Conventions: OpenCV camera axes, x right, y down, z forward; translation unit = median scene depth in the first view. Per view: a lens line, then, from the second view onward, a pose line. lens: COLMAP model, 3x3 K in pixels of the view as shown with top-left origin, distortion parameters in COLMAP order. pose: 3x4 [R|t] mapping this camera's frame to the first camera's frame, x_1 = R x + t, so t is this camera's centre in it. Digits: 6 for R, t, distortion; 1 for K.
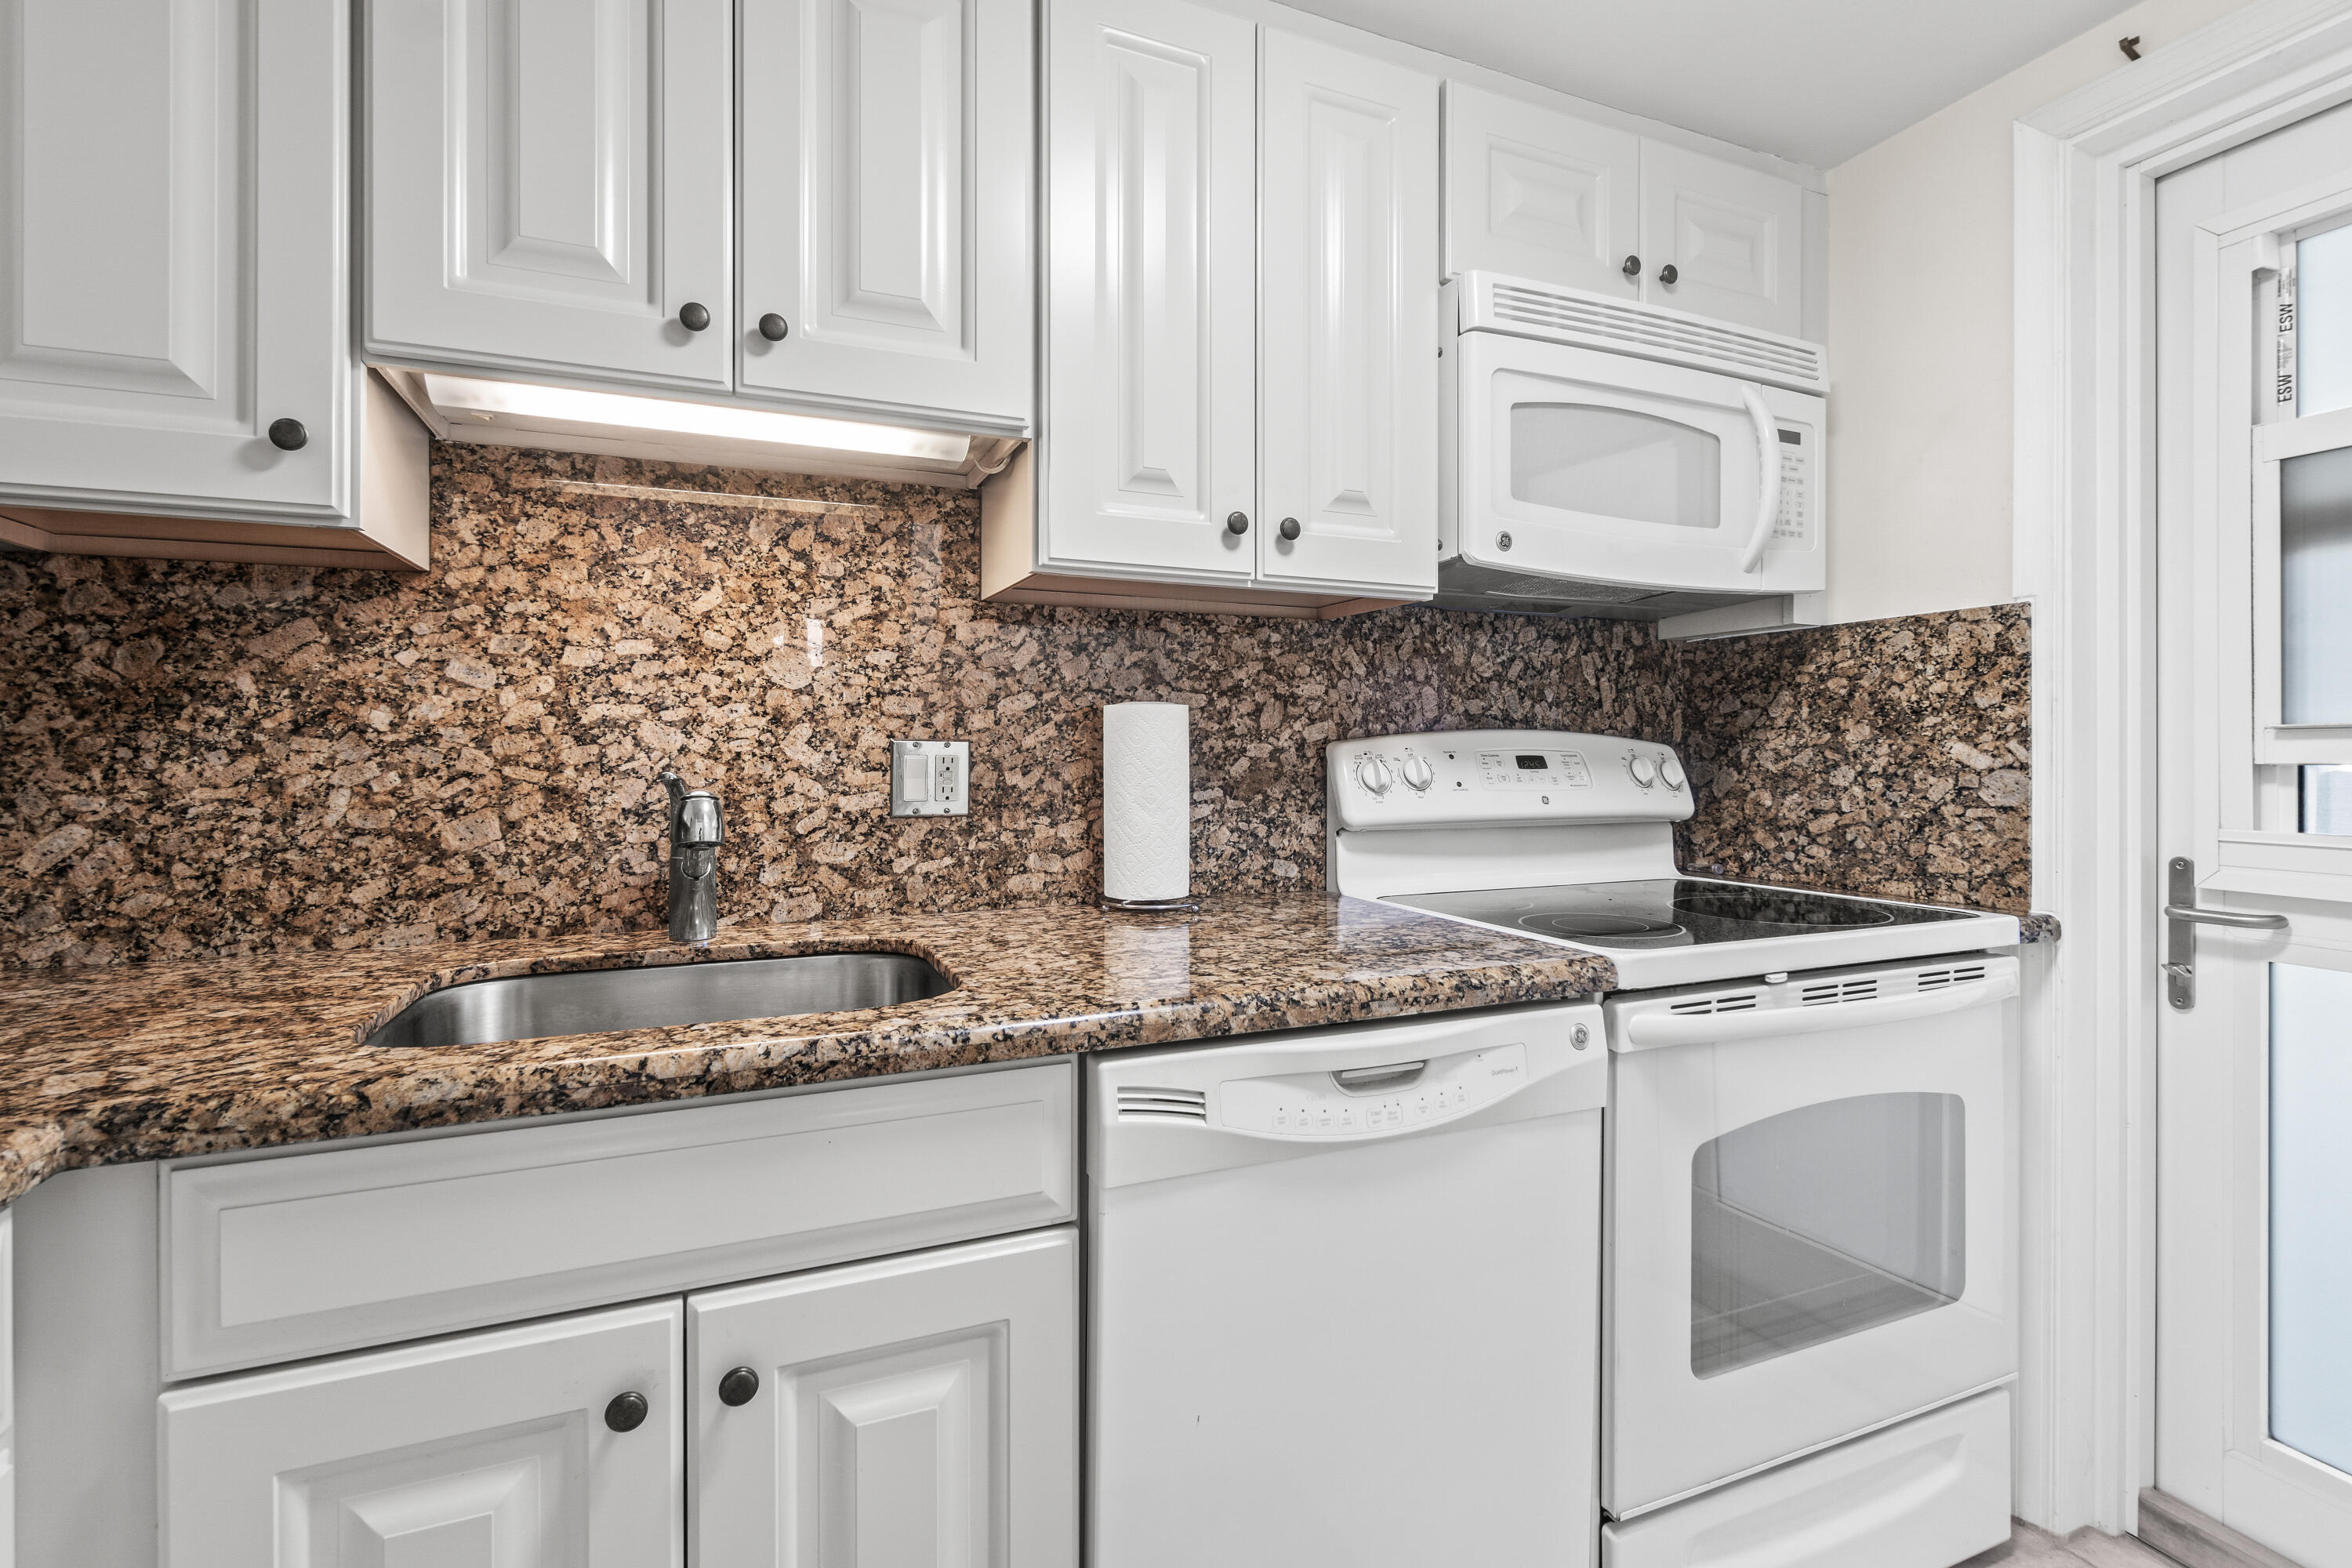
lens RADIAL K [[1055.4, 0, 1185.6], [0, 1055.4, 771.1], [0, 0, 1]] dist [-0.000320, 0.000221]
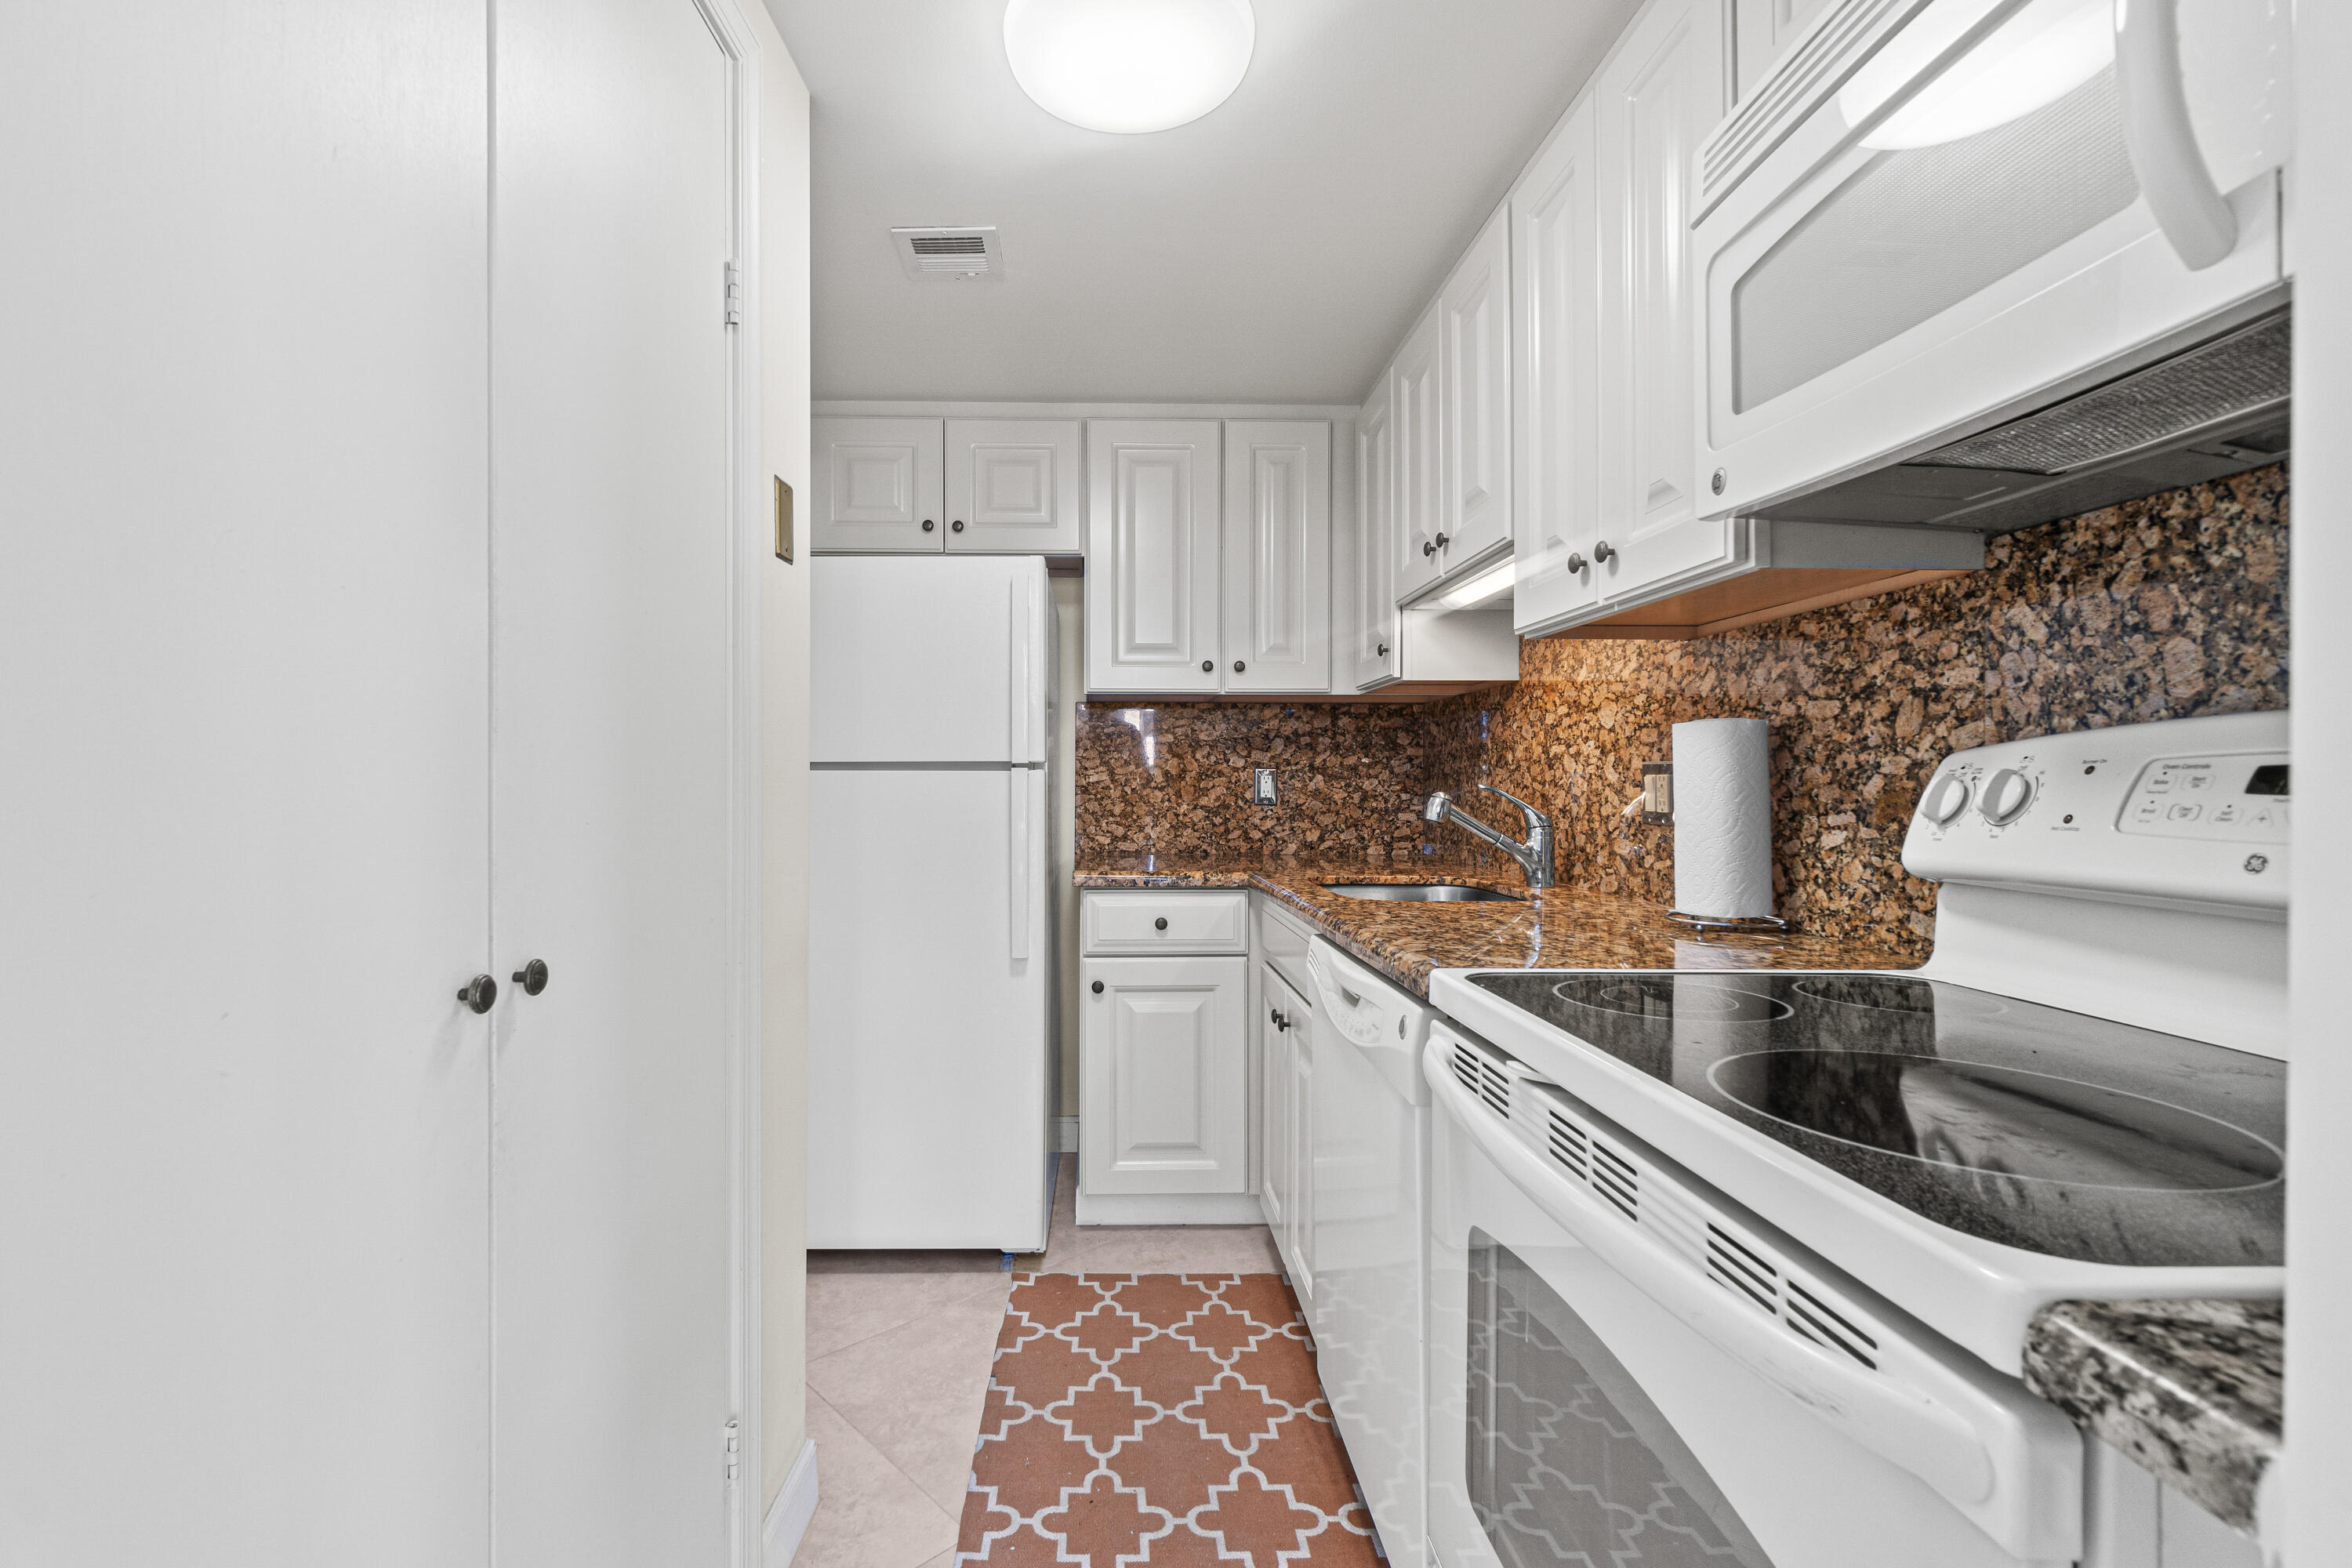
lens RADIAL K [[1055.4, 0, 1185.6], [0, 1055.4, 771.1], [0, 0, 1]] dist [-0.000320, 0.000221]
pose [[-0.309453, -0.006343, -0.950894, 0.958213], [-0.004971, 0.999975, -0.005052, -0.008970], [0.950902, 0.003163, -0.309476, 0.748164]]
